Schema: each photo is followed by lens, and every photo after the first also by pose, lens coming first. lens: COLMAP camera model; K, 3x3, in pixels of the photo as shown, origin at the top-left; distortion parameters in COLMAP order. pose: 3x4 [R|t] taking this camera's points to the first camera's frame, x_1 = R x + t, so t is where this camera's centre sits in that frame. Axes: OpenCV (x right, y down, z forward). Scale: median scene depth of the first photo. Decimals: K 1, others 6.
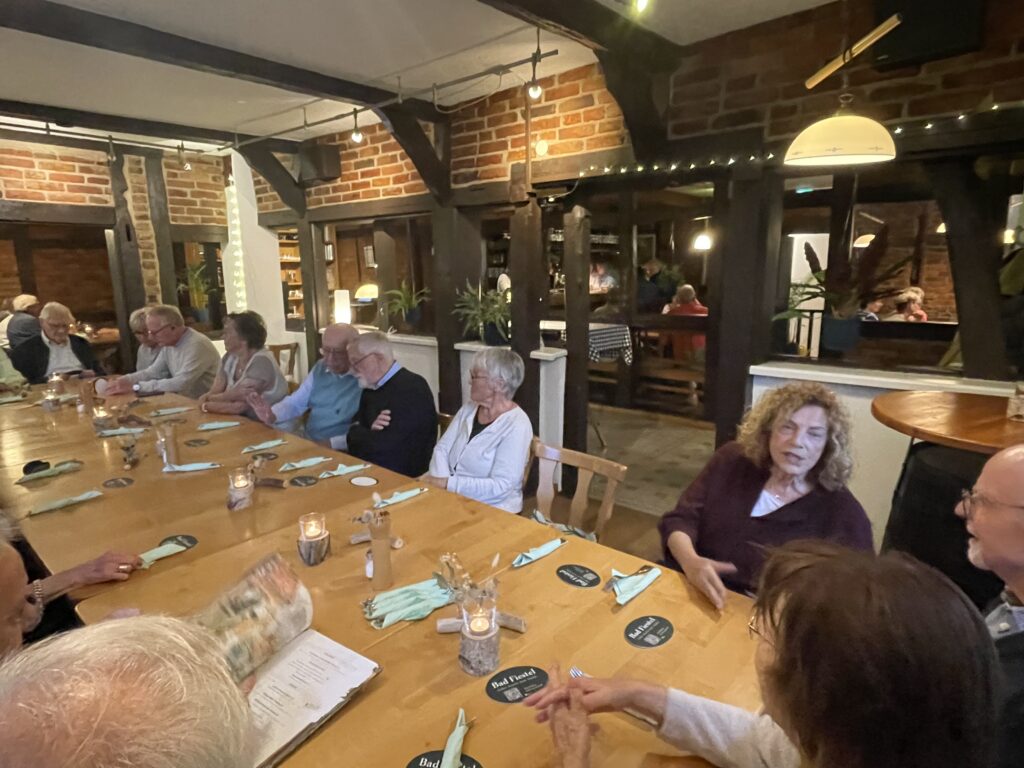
lens RADIAL K [[598.6, 0, 514.2], [0, 598.6, 378.6], [0, 0, 1]] dist [0.034640, 0.000154]
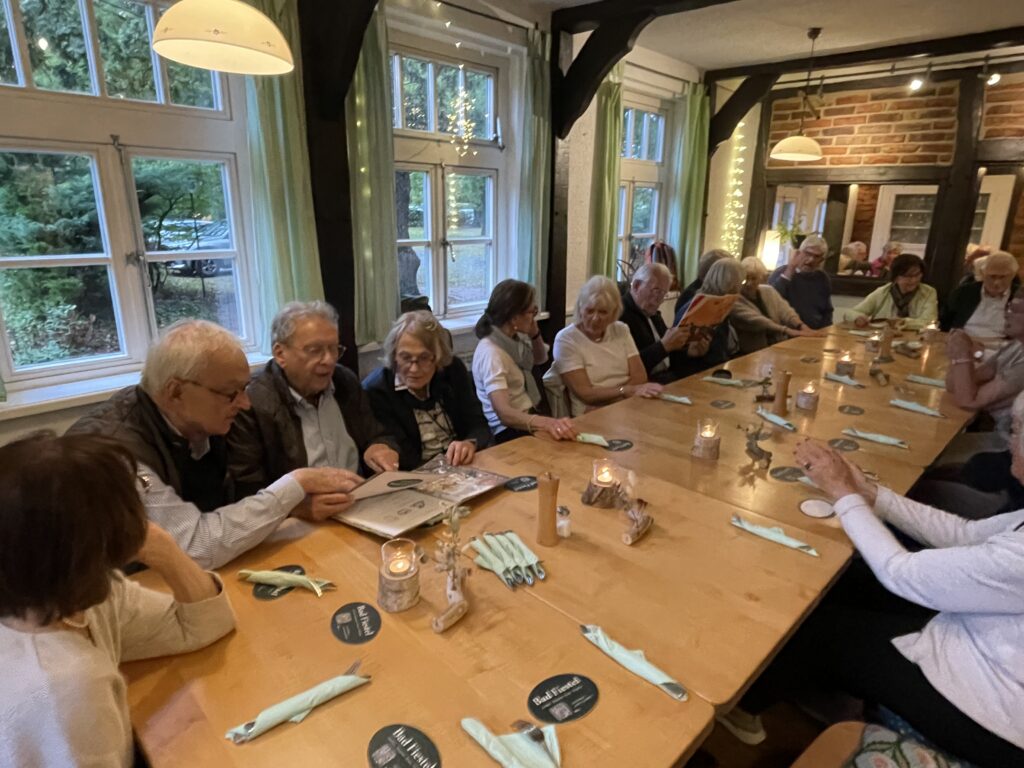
lens RADIAL K [[598.6, 0, 514.2], [0, 598.6, 378.6], [0, 0, 1]] dist [0.034640, 0.000154]
pose [[-0.055066, 0.280305, -0.958330, 0.489988], [-0.198412, 0.937574, 0.285635, -0.131765], [0.978571, 0.205873, 0.003987, 0.668824]]
